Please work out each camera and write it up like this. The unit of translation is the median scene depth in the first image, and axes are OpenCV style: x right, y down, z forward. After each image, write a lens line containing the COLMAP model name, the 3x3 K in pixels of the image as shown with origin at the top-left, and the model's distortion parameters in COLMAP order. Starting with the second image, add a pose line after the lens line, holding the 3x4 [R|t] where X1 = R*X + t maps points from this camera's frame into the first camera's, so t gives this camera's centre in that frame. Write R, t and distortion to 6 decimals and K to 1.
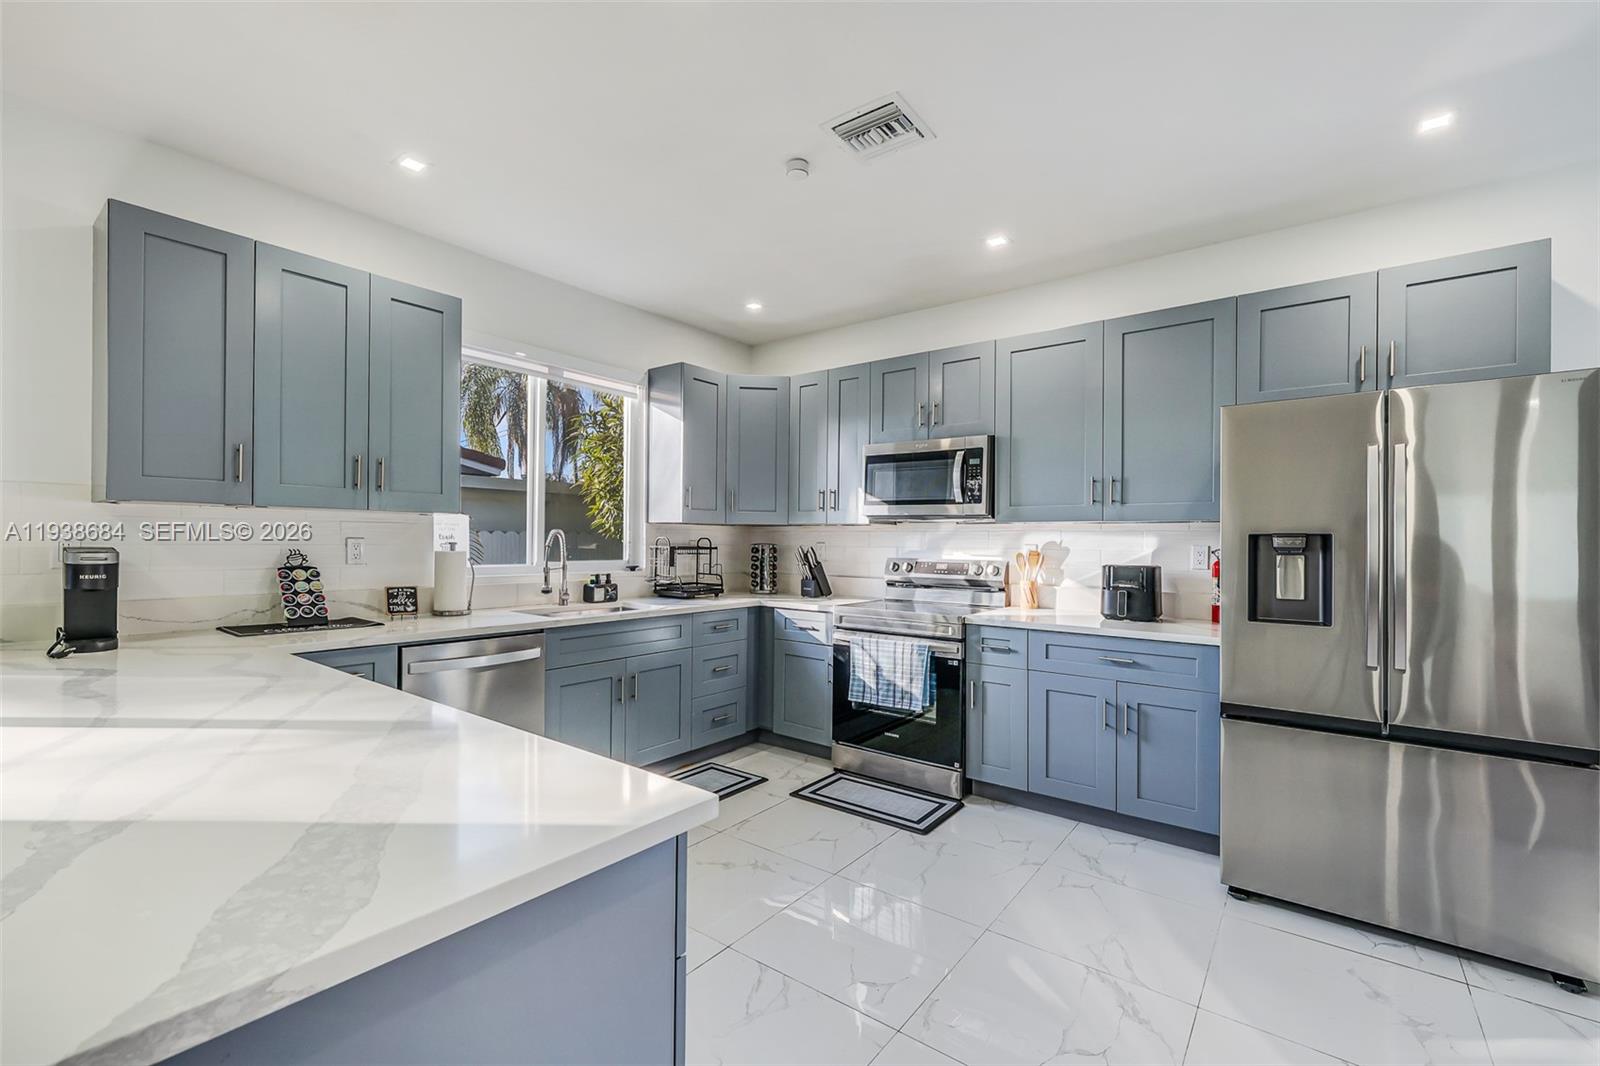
lens RADIAL K [[687.5, 0, 786.2], [0, 687.5, 538.2], [0, 0, 1]] dist [0.011349, 0.001236]
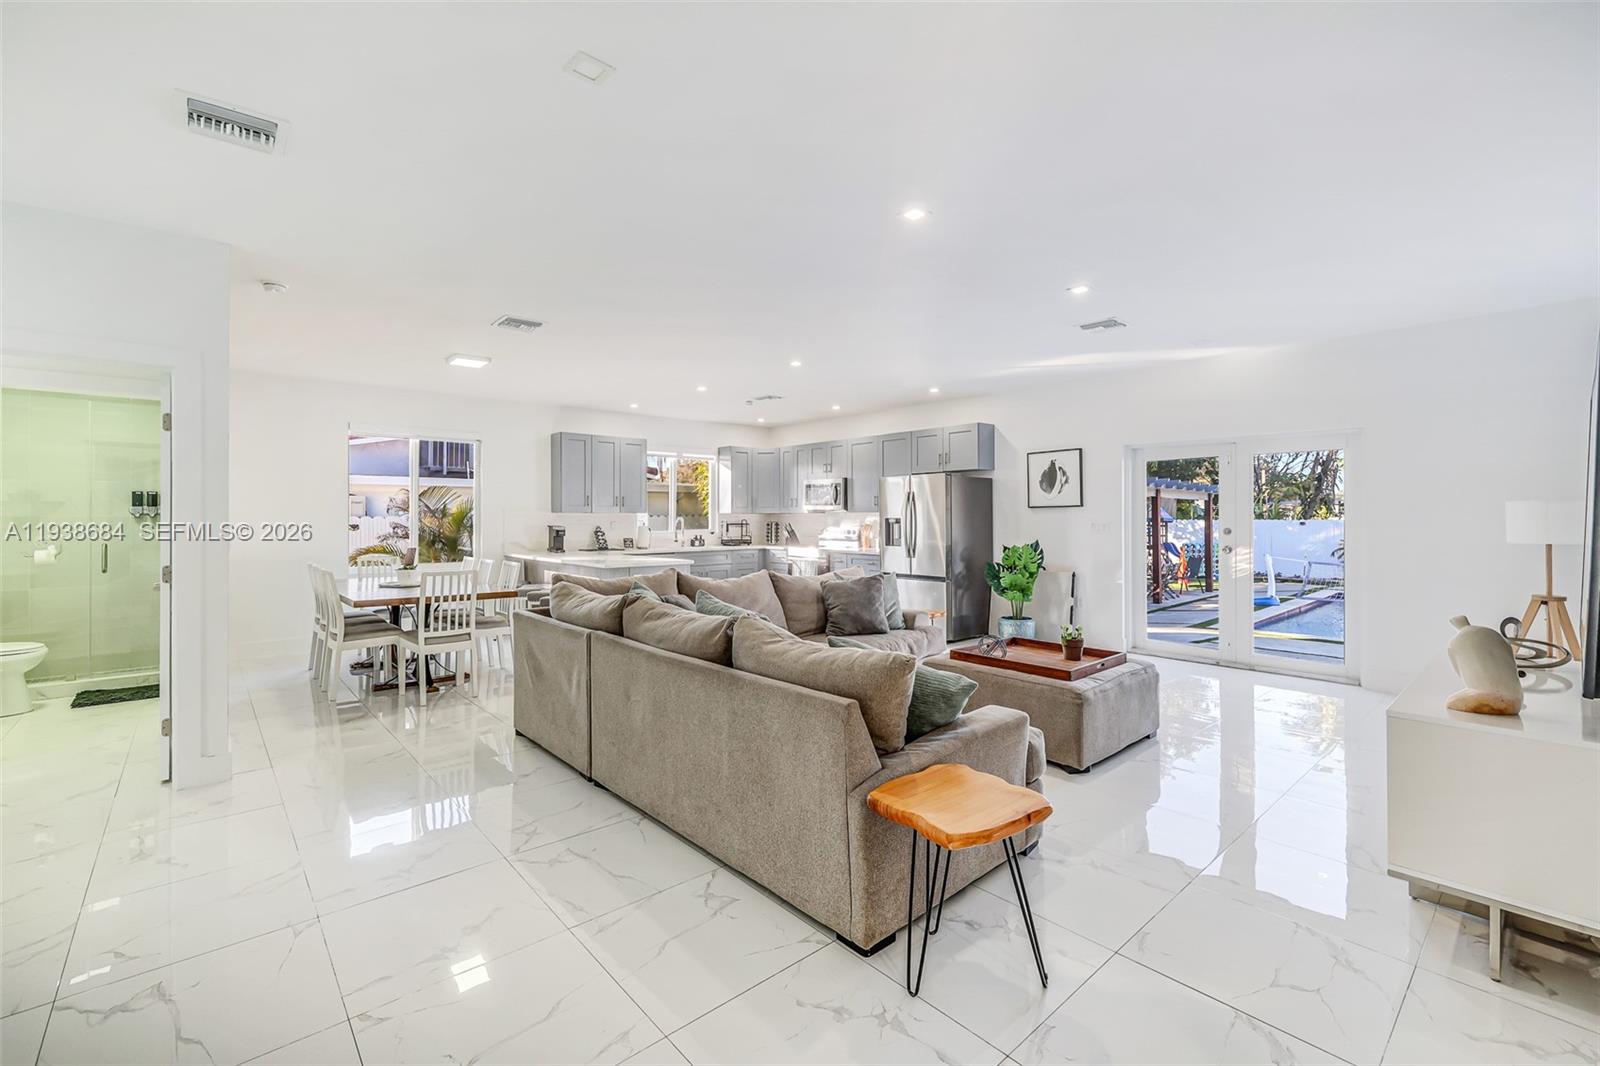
lens RADIAL K [[687.5, 0, 798.5], [0, 687.5, 515.8], [0, 0, 1]] dist [0.011349, 0.001236]
pose [[0.983703, -0.011729, -0.179419, 0.521510], [0.012402, 0.999920, 0.002627, -0.018523], [0.179374, -0.004809, 0.983769, -1.341406]]
